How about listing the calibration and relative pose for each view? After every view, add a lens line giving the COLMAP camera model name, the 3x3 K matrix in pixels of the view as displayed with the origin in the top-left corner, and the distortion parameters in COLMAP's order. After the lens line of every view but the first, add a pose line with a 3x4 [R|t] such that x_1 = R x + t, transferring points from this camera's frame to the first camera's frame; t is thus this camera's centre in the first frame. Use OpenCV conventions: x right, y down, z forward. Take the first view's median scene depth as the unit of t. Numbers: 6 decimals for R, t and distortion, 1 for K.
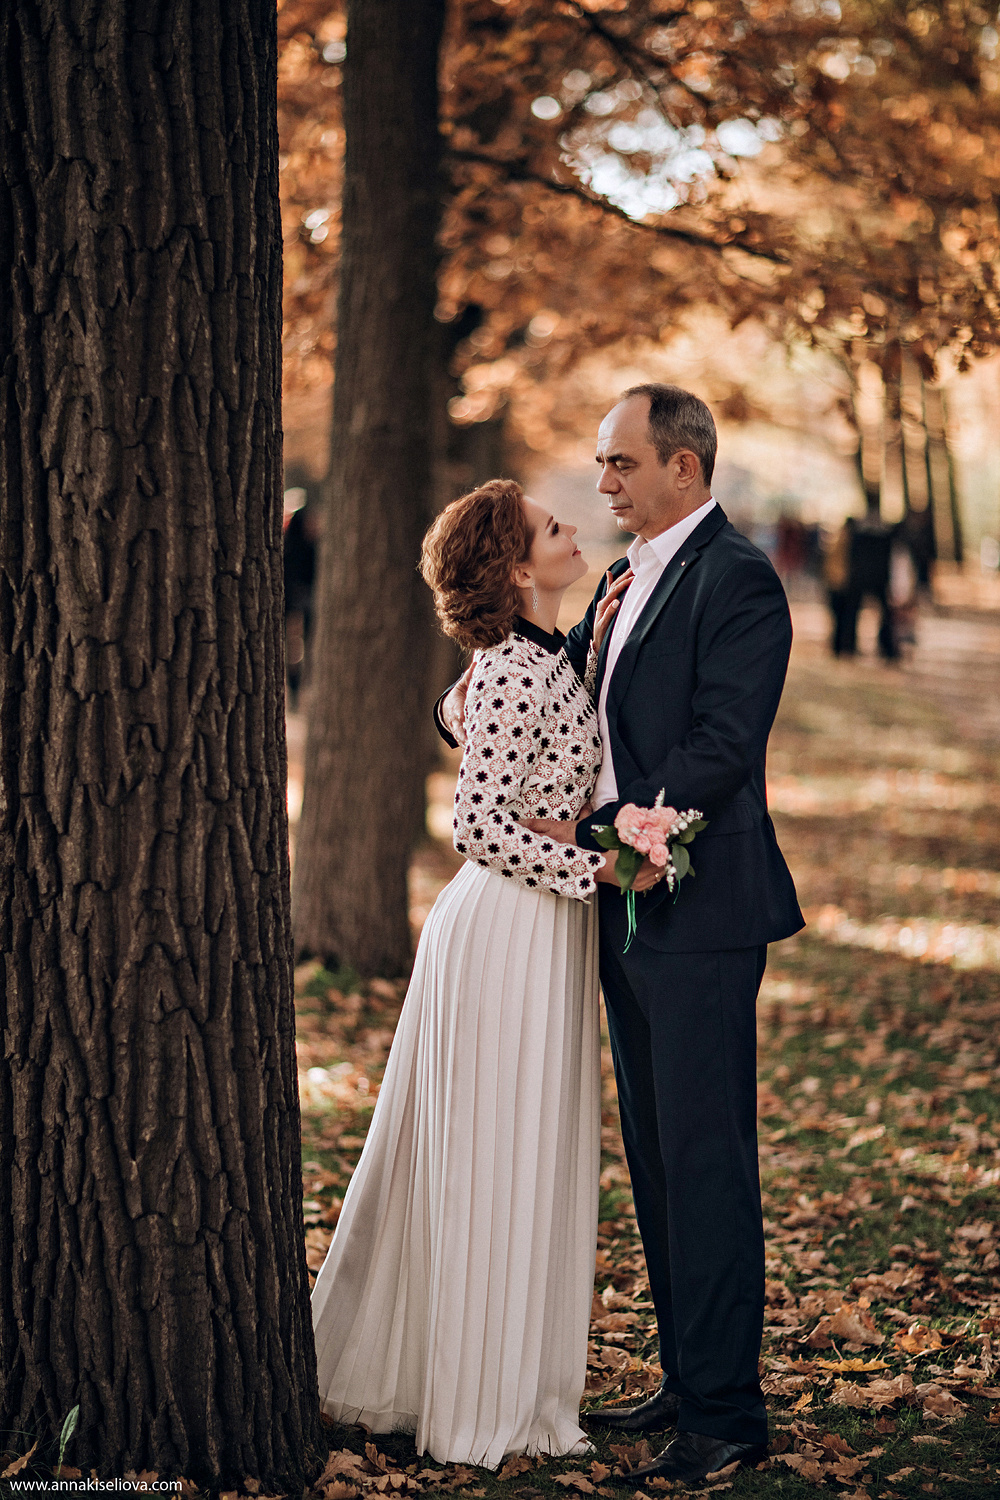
lens RADIAL K [[3778.9, 0, 505.0], [0, 3778.9, 748.6], [0, 0, 1]] dist [-0.000179, 0.000000]
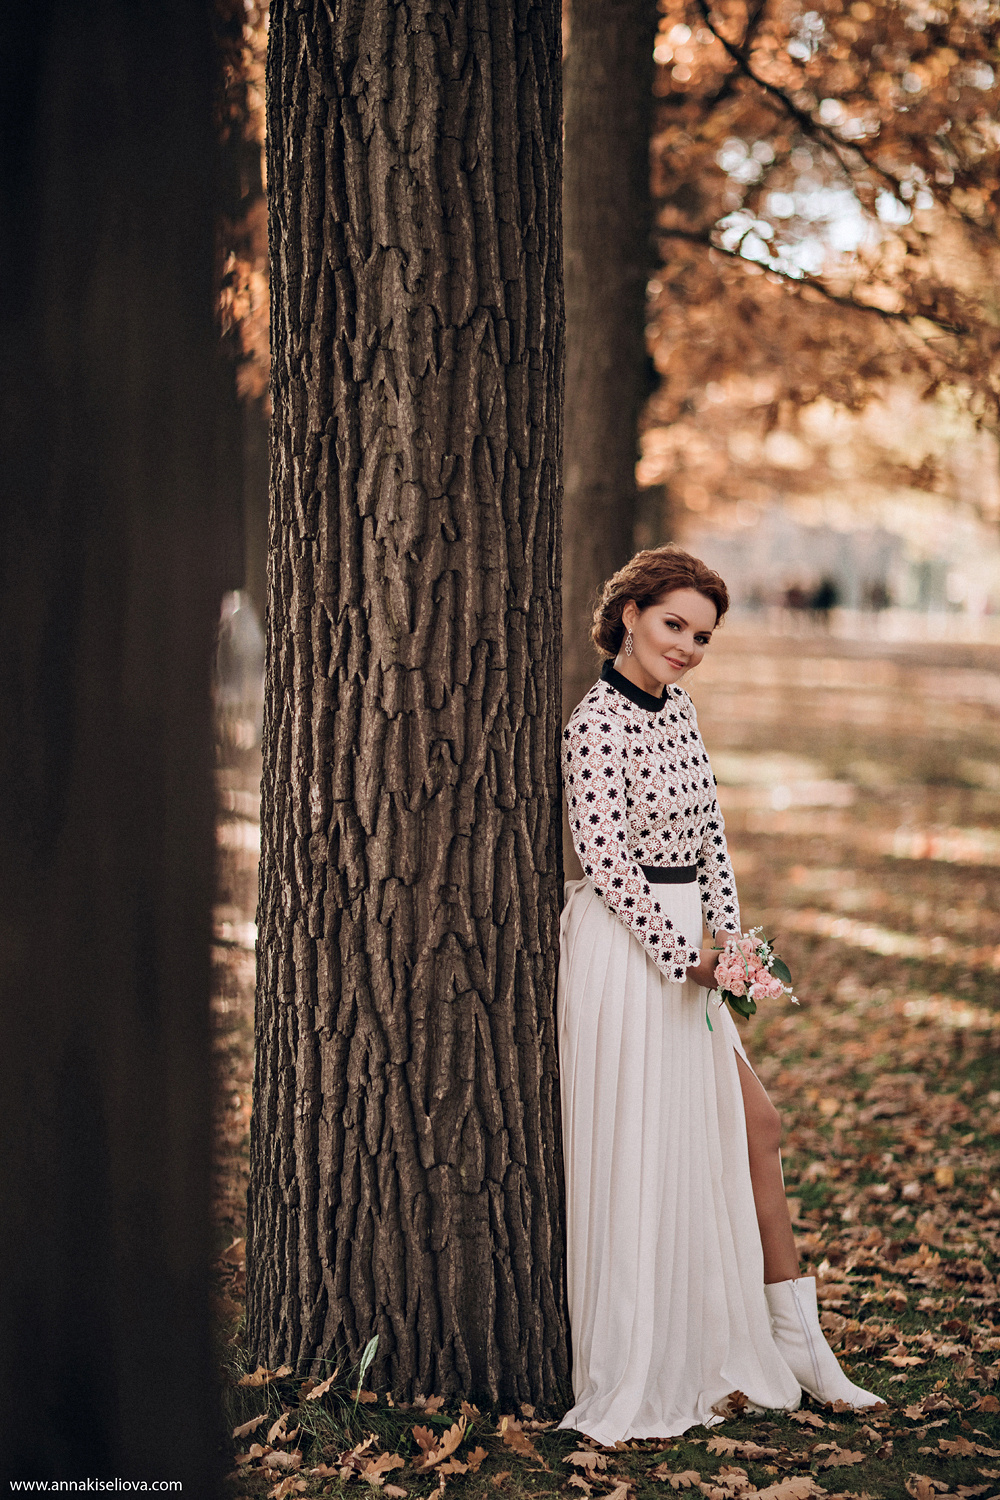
lens RADIAL K [[3778.9, 0, 494.5], [0, 3778.9, 749.4], [0, 0, 1]] dist [-0.000179, 0.000000]
pose [[0.999120, 0.015107, -0.039136, -0.034961], [-0.015736, 0.999751, -0.015805, 0.014029], [0.038888, 0.016407, 0.999109, -0.142211]]
